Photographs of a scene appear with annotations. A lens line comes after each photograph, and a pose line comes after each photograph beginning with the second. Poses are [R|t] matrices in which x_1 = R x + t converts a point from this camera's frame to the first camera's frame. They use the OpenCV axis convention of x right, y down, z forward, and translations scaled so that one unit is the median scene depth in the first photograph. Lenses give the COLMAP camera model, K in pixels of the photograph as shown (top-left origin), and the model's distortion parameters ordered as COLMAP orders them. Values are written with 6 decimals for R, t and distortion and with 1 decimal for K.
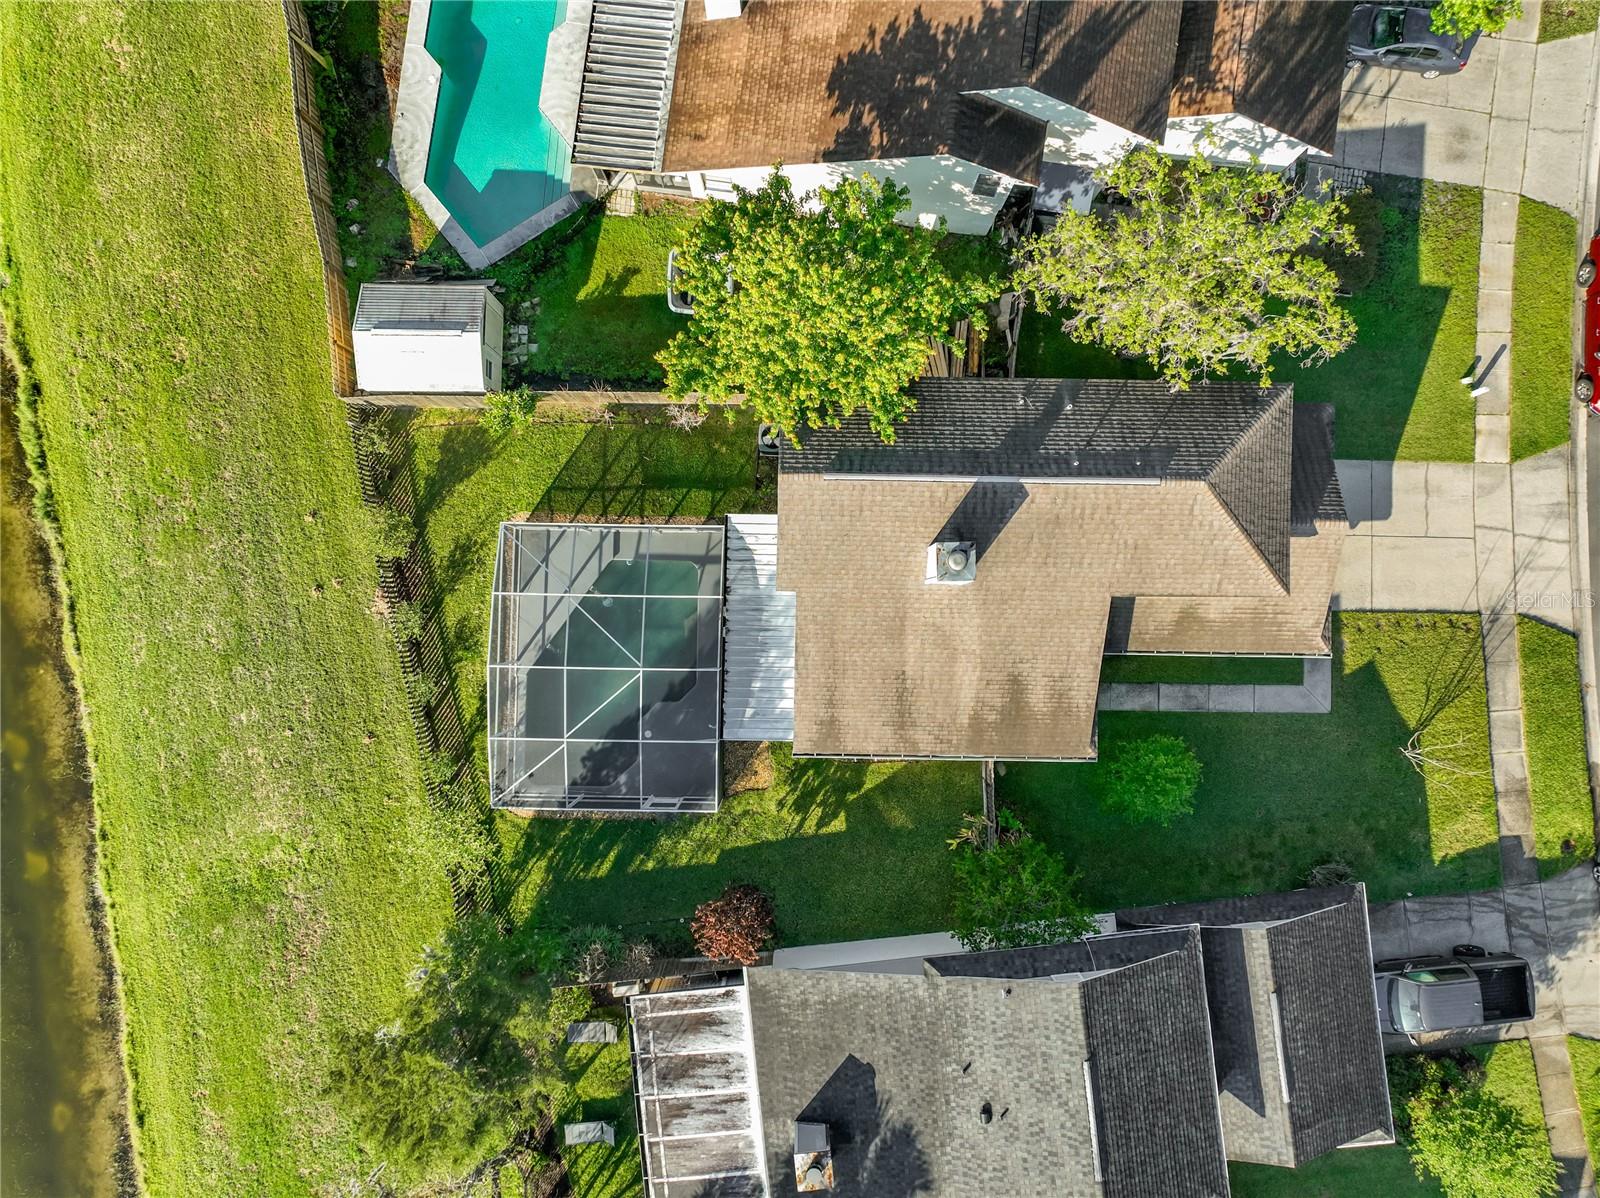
lens RADIAL K [[1144.0, 0, 804.2], [0, 1144.0, 593.8], [0, 0, 1]] dist [0.000444, 0.005420]
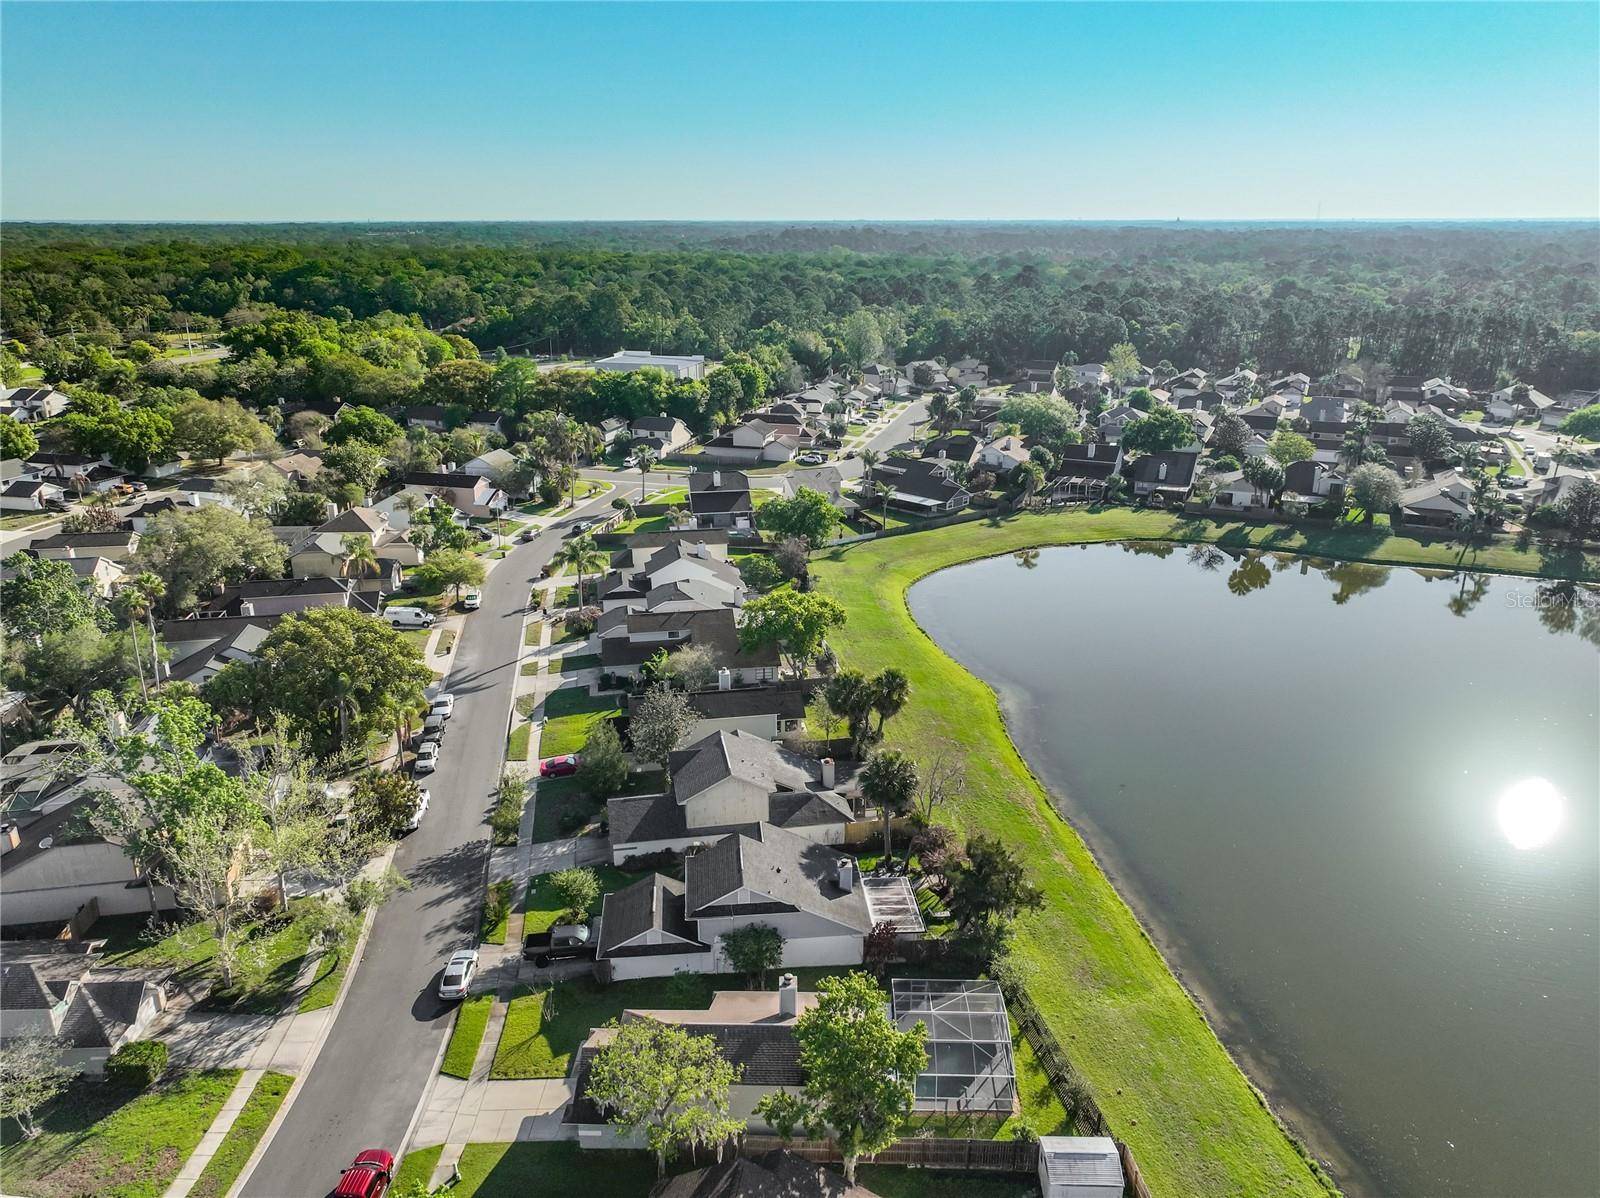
lens RADIAL K [[1144.0, 0, 799.7], [0, 1144.0, 599.6], [0, 0, 1]] dist [0.000444, 0.005420]
pose [[-0.999911, -0.005426, 0.012163, 0.068333], [0.013232, -0.300627, 0.953650, -1.509775], [-0.001518, 0.953726, 0.300672, -0.299230]]
